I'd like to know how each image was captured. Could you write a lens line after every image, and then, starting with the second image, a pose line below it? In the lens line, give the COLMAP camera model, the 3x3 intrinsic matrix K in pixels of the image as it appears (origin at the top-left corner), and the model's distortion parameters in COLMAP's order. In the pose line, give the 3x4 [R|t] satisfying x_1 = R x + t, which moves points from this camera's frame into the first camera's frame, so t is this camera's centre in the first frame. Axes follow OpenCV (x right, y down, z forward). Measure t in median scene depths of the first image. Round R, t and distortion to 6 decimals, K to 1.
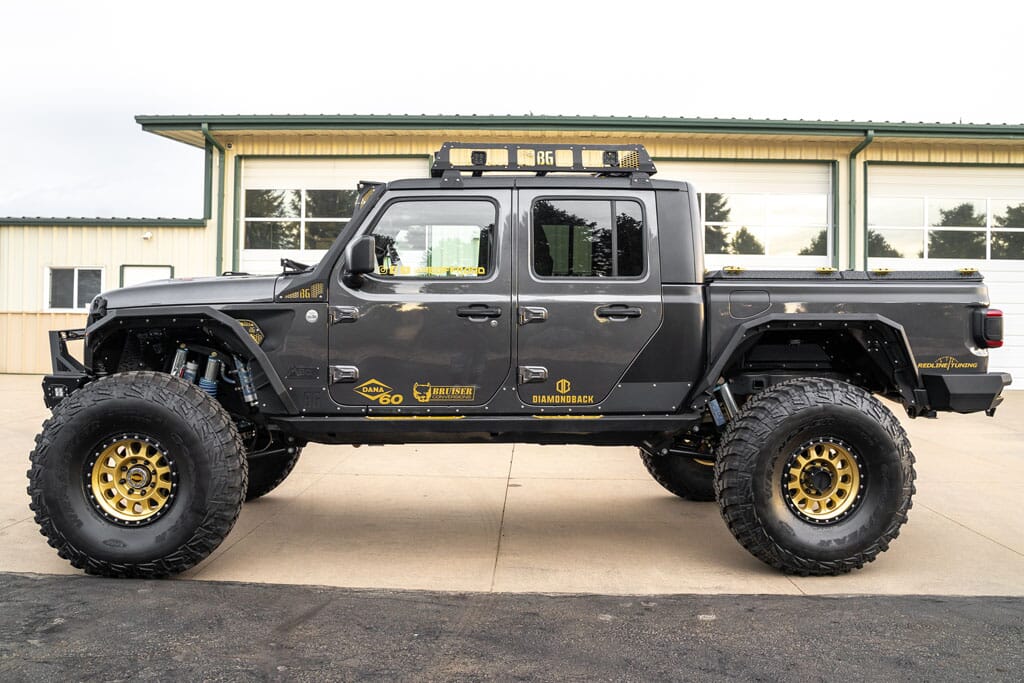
lens RADIAL K [[900.6, 0, 513.3], [0, 900.6, 322.1], [0, 0, 1]] dist [-0.117792, 0.098813]
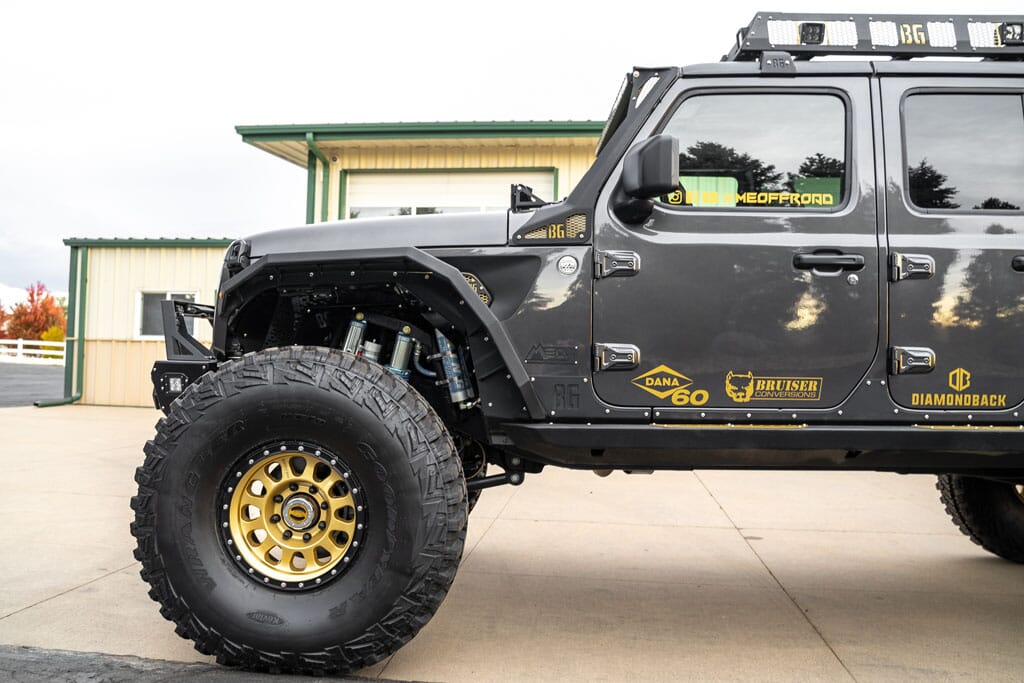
lens RADIAL K [[906.4, 0, 495.5], [0, 906.4, 343.1], [0, 0, 1]] dist [-0.125424, 0.108406]
pose [[0.995031, 0.006702, -0.099341, -0.210364], [-0.010143, 0.999364, -0.034173, 0.070812], [0.099049, 0.035011, 0.994466, 0.349672]]
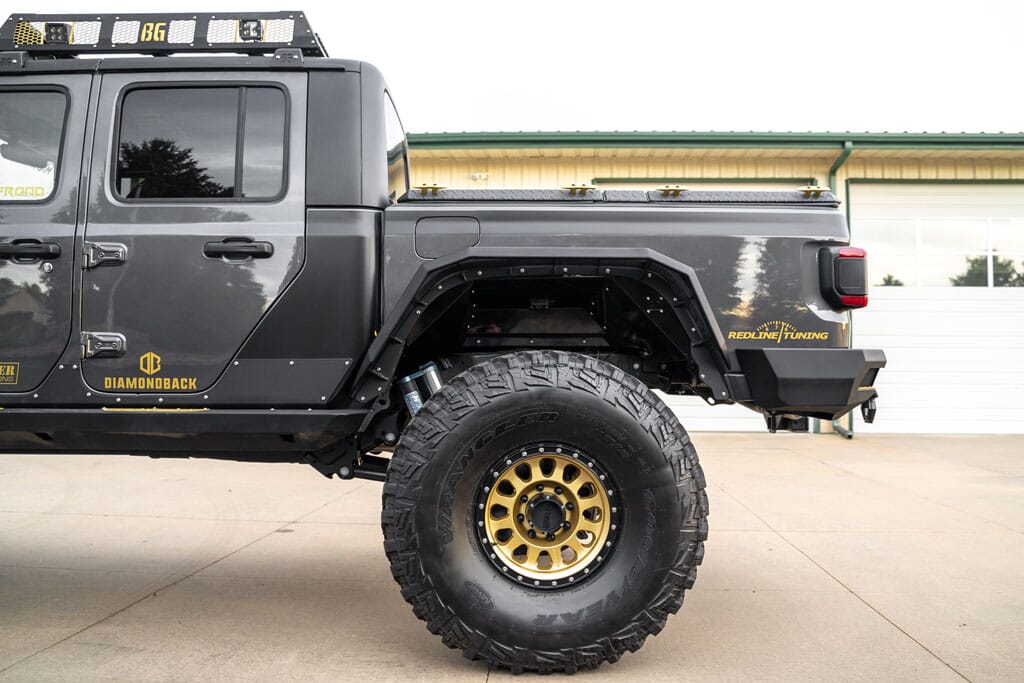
lens RADIAL K [[900.6, 0, 513.3], [0, 900.6, 322.1], [0, 0, 1]] dist [-0.117792, 0.098813]
pose [[0.999258, -0.005945, -0.038063, 0.345074], [0.003331, 0.997655, -0.068366, 0.086902], [0.038380, 0.068188, 0.996934, 0.372307]]
